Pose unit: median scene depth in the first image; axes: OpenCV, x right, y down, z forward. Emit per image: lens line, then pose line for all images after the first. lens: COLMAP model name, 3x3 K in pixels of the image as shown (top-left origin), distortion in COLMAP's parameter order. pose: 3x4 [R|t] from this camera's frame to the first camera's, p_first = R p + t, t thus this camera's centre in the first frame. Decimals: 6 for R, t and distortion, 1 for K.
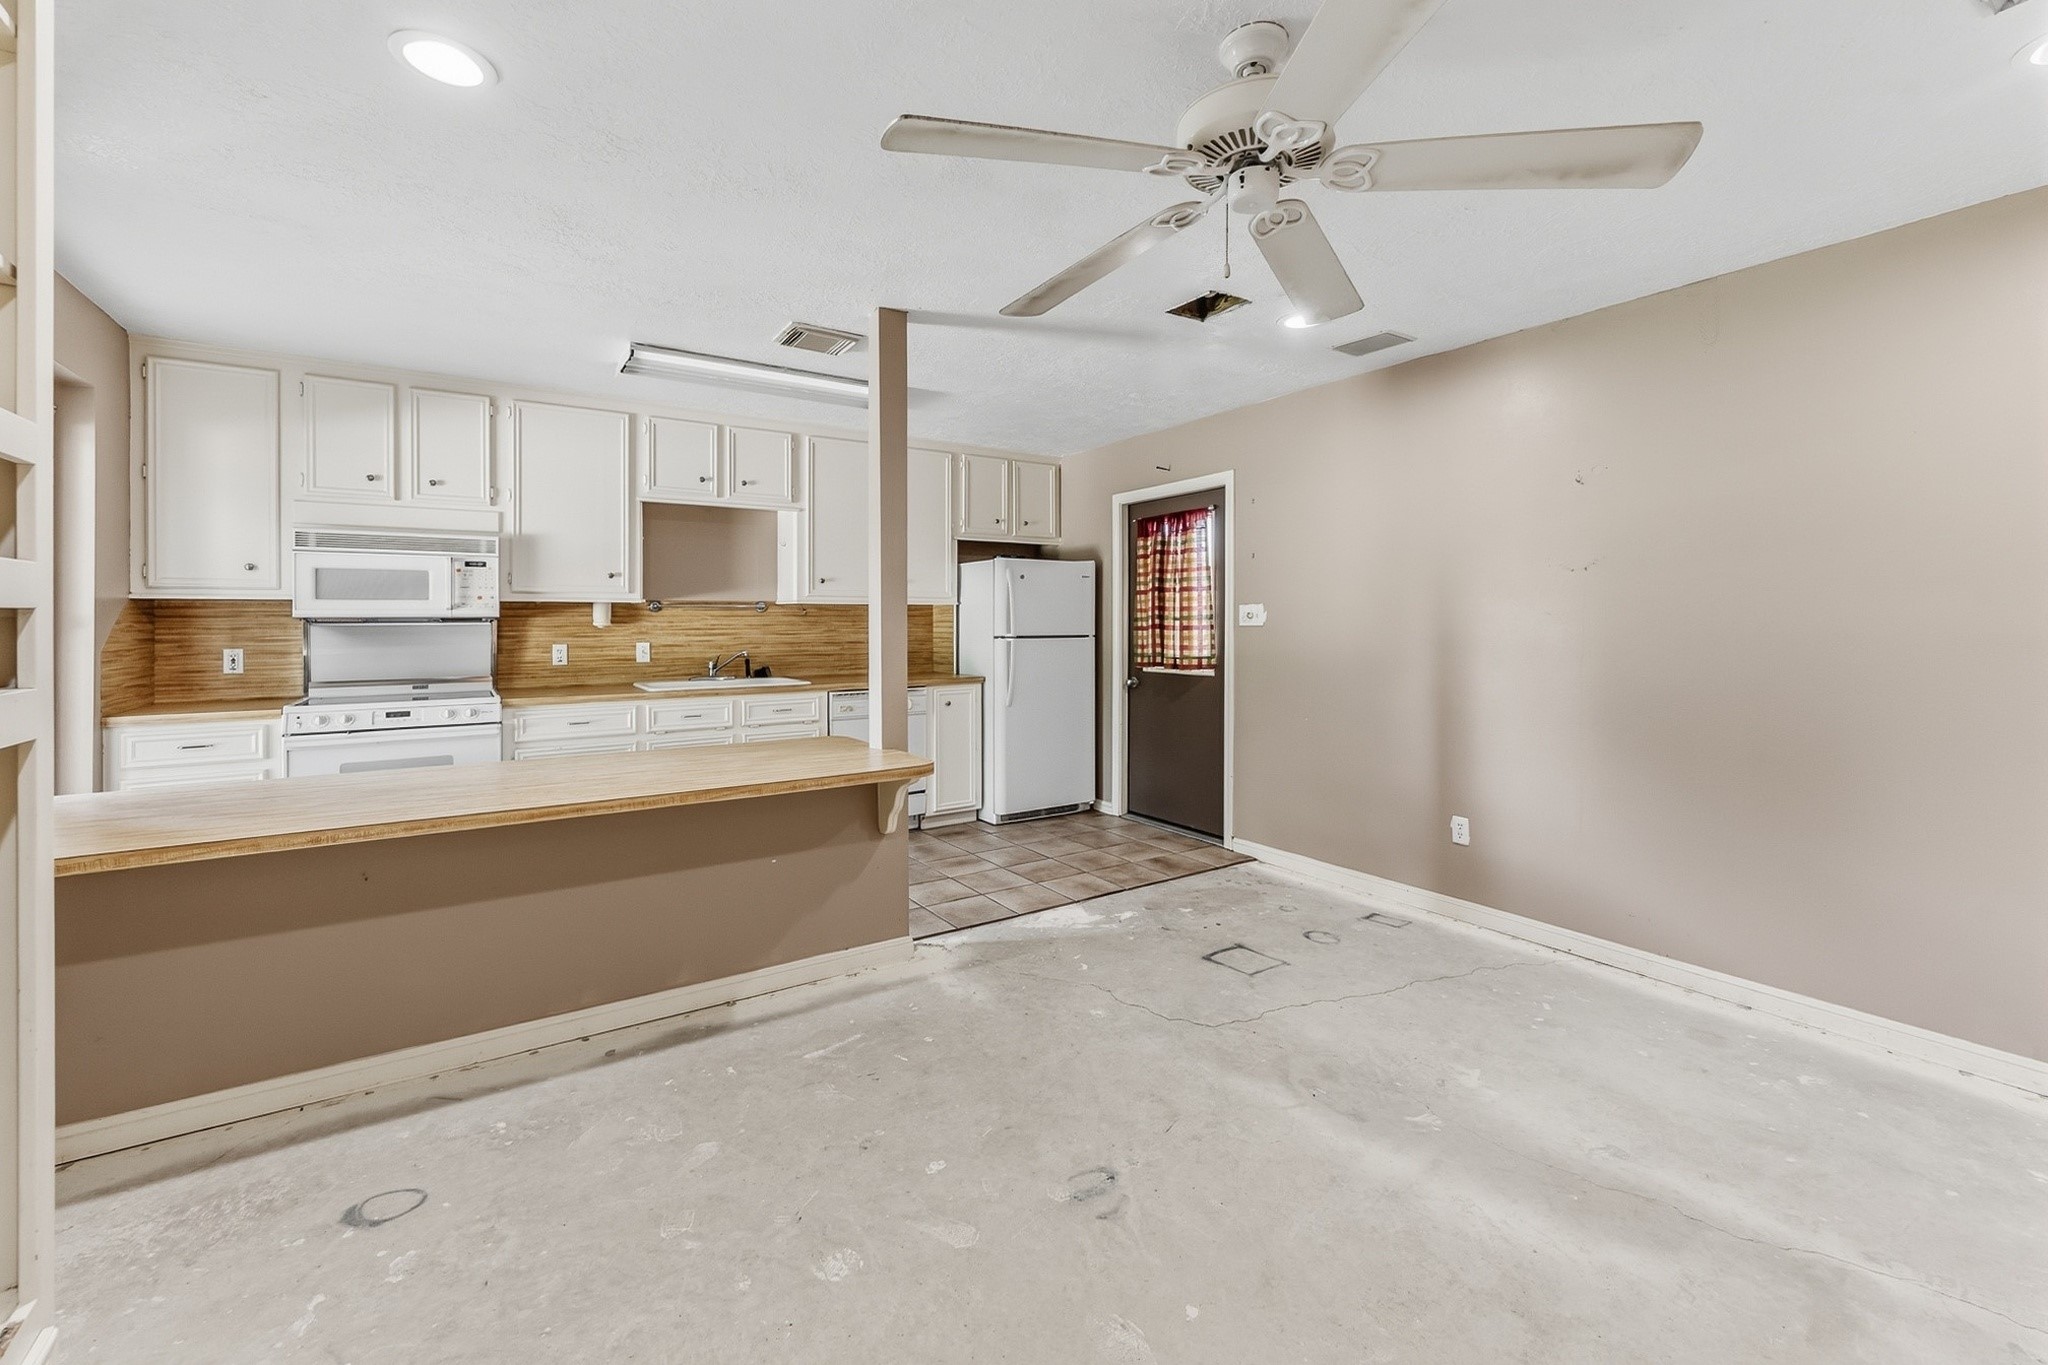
lens RADIAL K [[849.1, 0, 1044.8], [0, 849.1, 626.1], [0, 0, 1]] dist [0.001034, 0.000085]
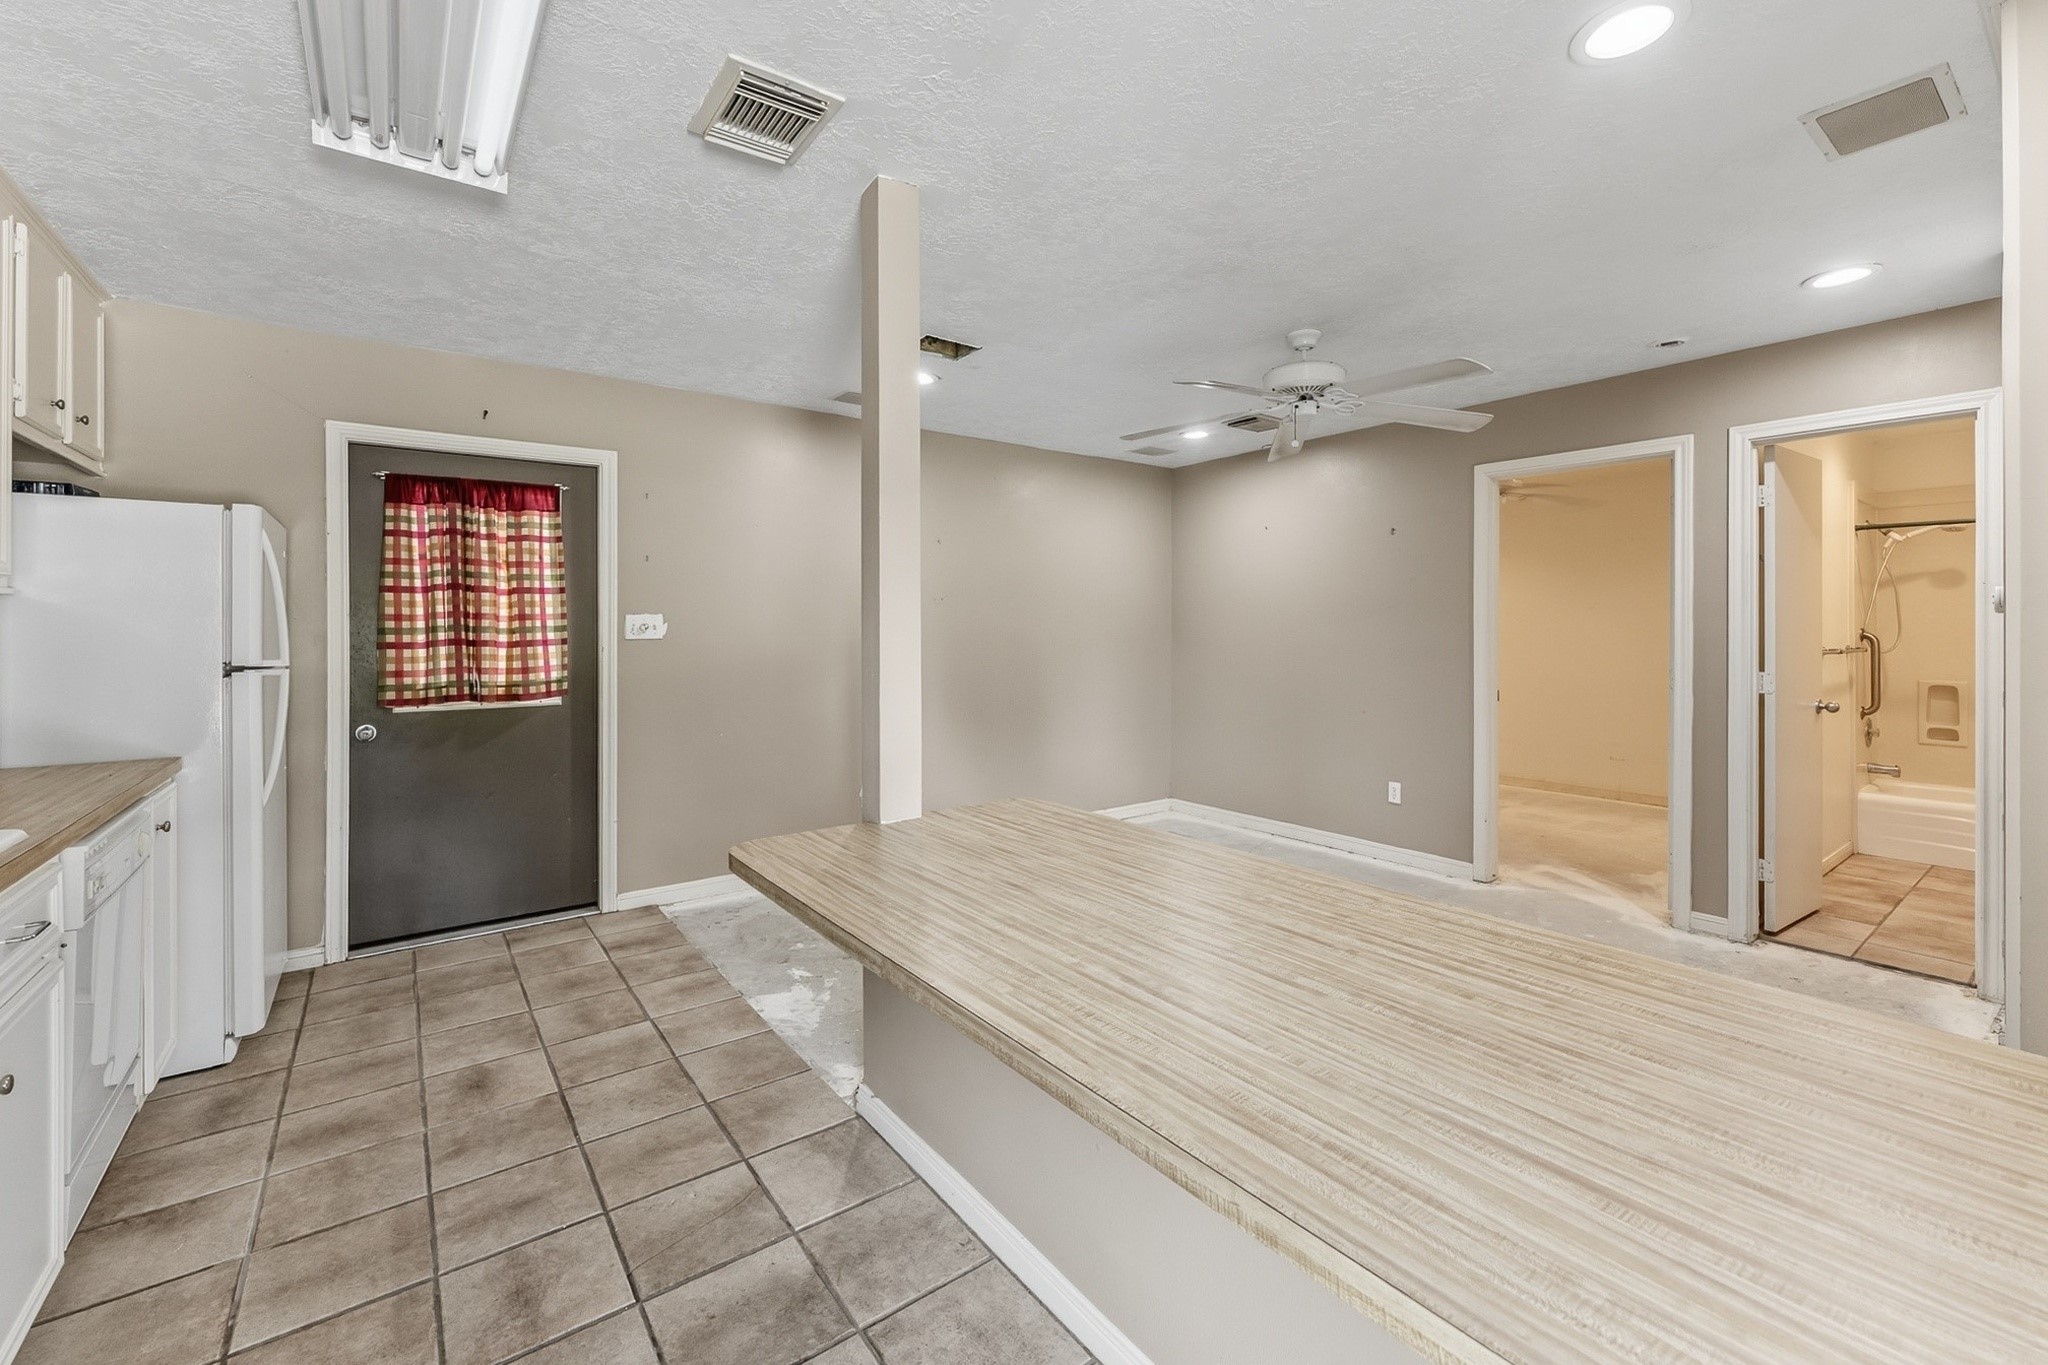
lens RADIAL K [[849.1, 0, 1024.2], [0, 849.1, 622.9], [0, 0, 1]] dist [0.001034, 0.000085]
pose [[-0.043428, -0.003484, 0.999051, -0.592254], [0.000225, 0.999994, 0.003497, -0.018432], [-0.999057, 0.000377, -0.043427, 0.604766]]
